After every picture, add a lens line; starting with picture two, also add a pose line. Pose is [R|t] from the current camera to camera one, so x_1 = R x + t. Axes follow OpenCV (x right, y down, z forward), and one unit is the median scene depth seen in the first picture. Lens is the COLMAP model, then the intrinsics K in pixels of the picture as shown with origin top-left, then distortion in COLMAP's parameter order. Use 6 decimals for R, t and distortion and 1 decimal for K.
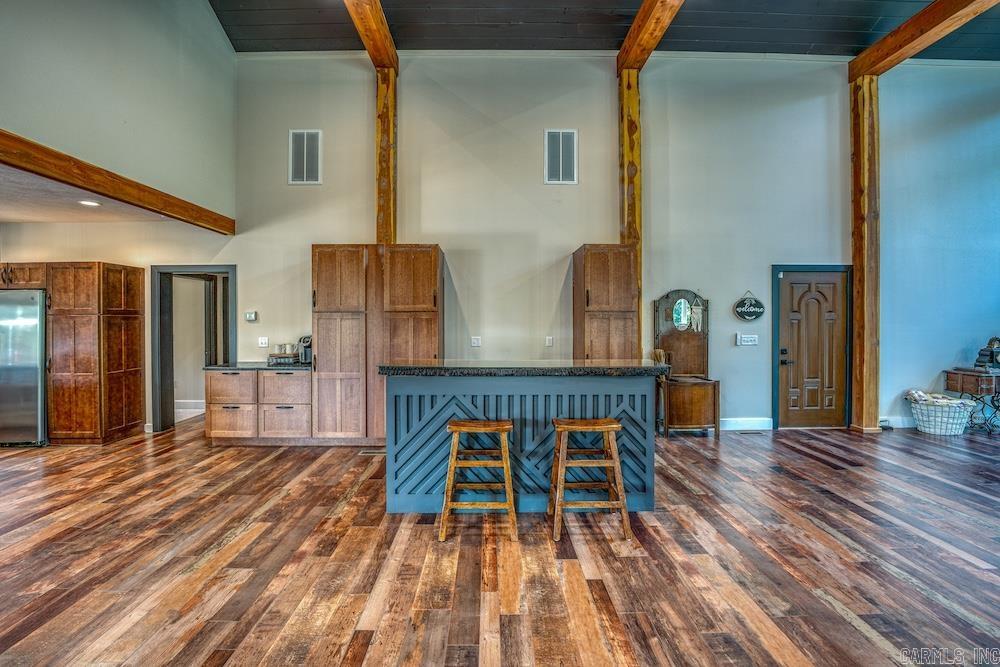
lens RADIAL K [[410.2, 0, 492.1], [0, 410.2, 320.2], [0, 0, 1]] dist [-0.023211, 0.000434]
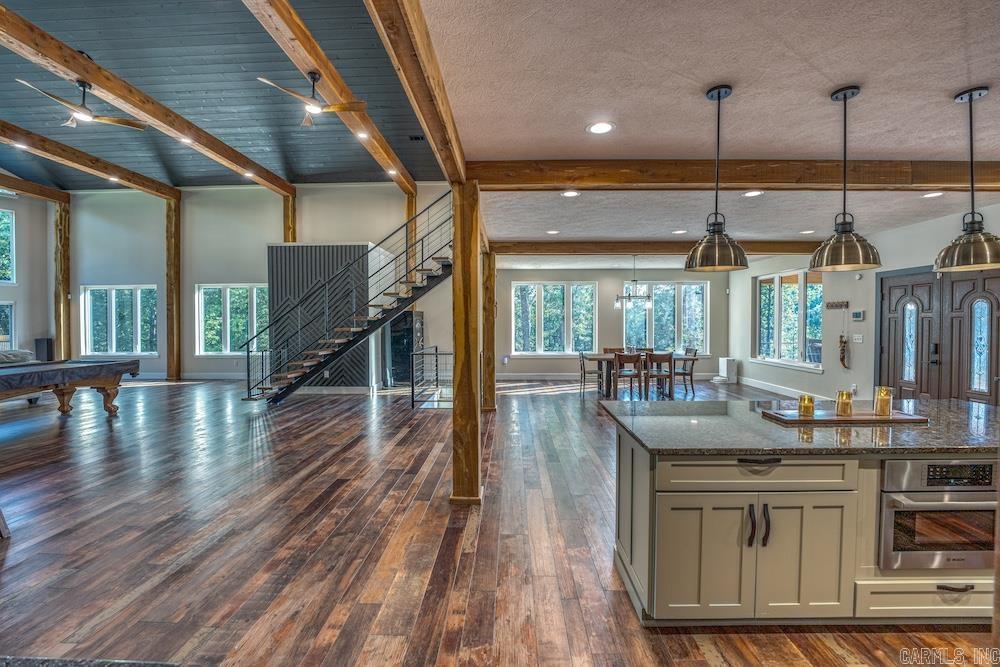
lens RADIAL K [[406.0, 0, 501.0], [0, 406.0, 330.2], [0, 0, 1]] dist [-0.025075, 0.000003]
pose [[-0.999497, 0.005195, 0.031278, -0.739989], [0.006057, 0.999602, 0.027536, -0.003384], [-0.031122, 0.027712, -0.999131, 1.007850]]
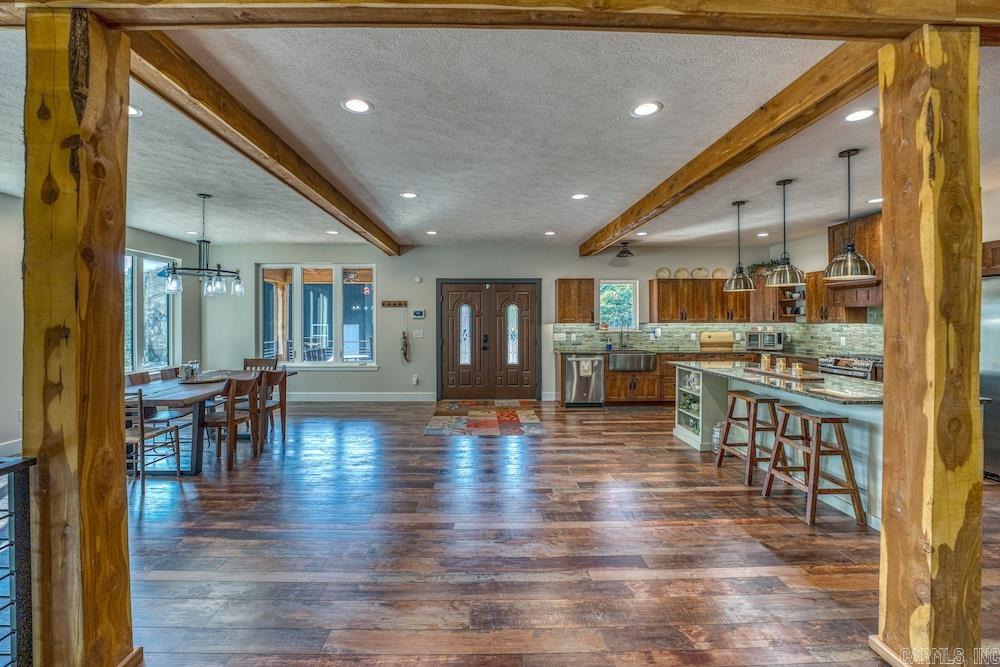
lens RADIAL K [[410.2, 0, 492.1], [0, 410.2, 320.2], [0, 0, 1]] dist [-0.023211, 0.000434]
pose [[0.017662, 0.002426, -0.999841, -0.379397], [-0.003328, 0.999992, 0.002368, 0.009626], [0.999838, 0.003286, 0.017670, 0.012315]]
